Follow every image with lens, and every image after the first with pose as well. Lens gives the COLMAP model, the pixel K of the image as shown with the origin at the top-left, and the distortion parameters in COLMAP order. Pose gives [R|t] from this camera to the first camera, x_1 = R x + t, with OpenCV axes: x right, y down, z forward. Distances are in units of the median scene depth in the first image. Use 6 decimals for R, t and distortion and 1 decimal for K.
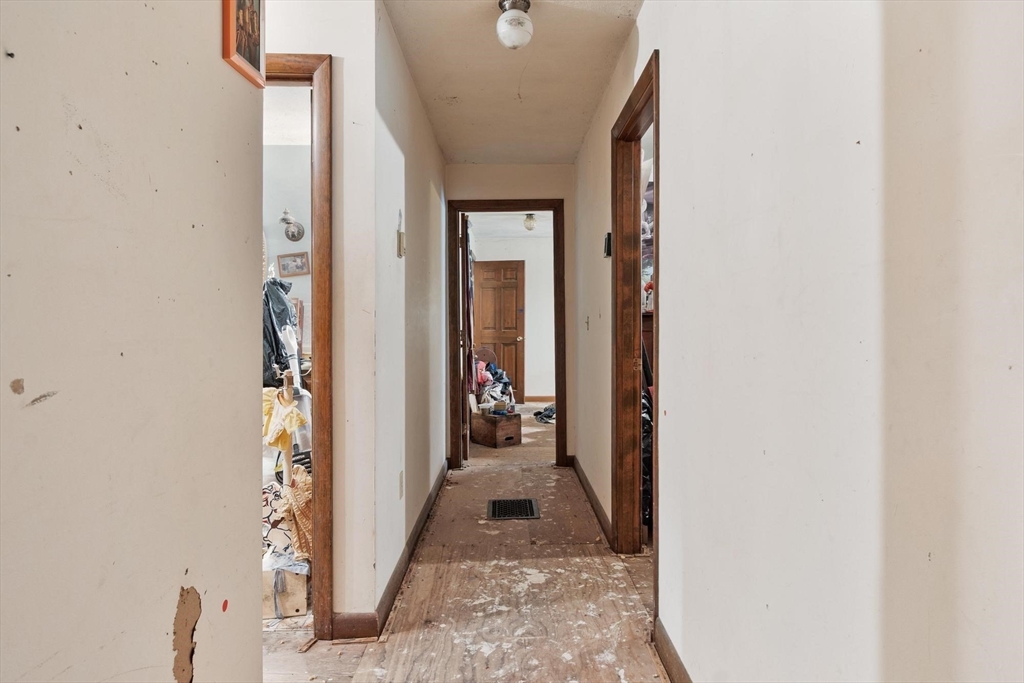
lens RADIAL K [[619.4, 0, 512.7], [0, 619.4, 338.7], [0, 0, 1]] dist [0.000042, 0.000000]
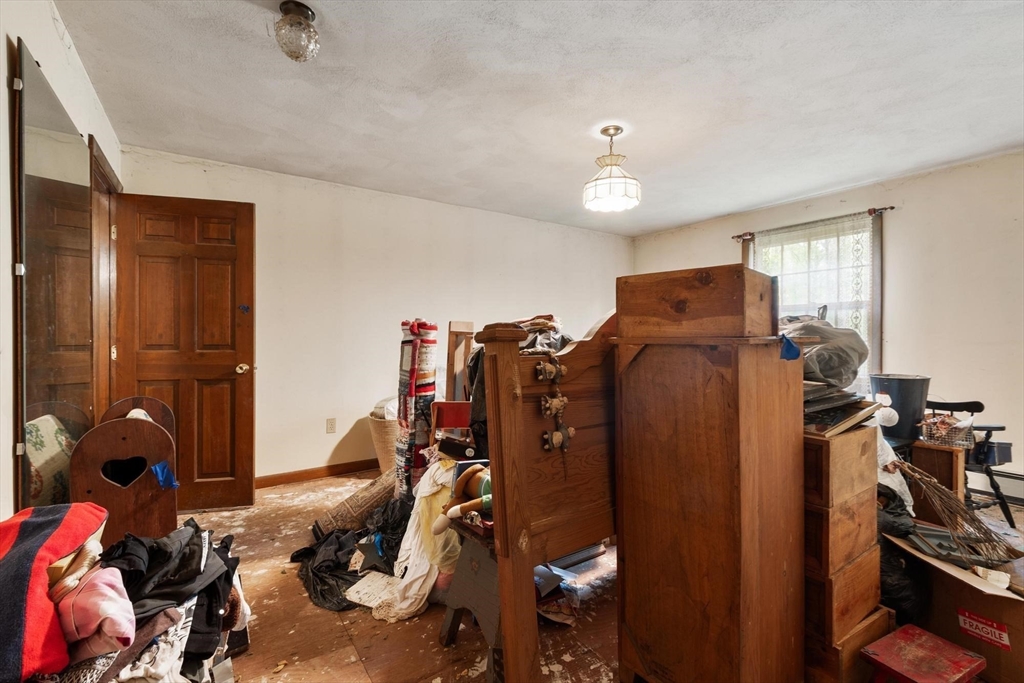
lens RADIAL K [[451.6, 0, 515.6], [0, 451.6, 340.7], [0, 0, 1]] dist [-0.000541, -0.000420]
pose [[0.829895, -0.003657, 0.557908, -0.007679], [0.007886, 0.999956, -0.005176, -0.017449], [-0.557864, 0.008695, 0.829887, 0.595980]]
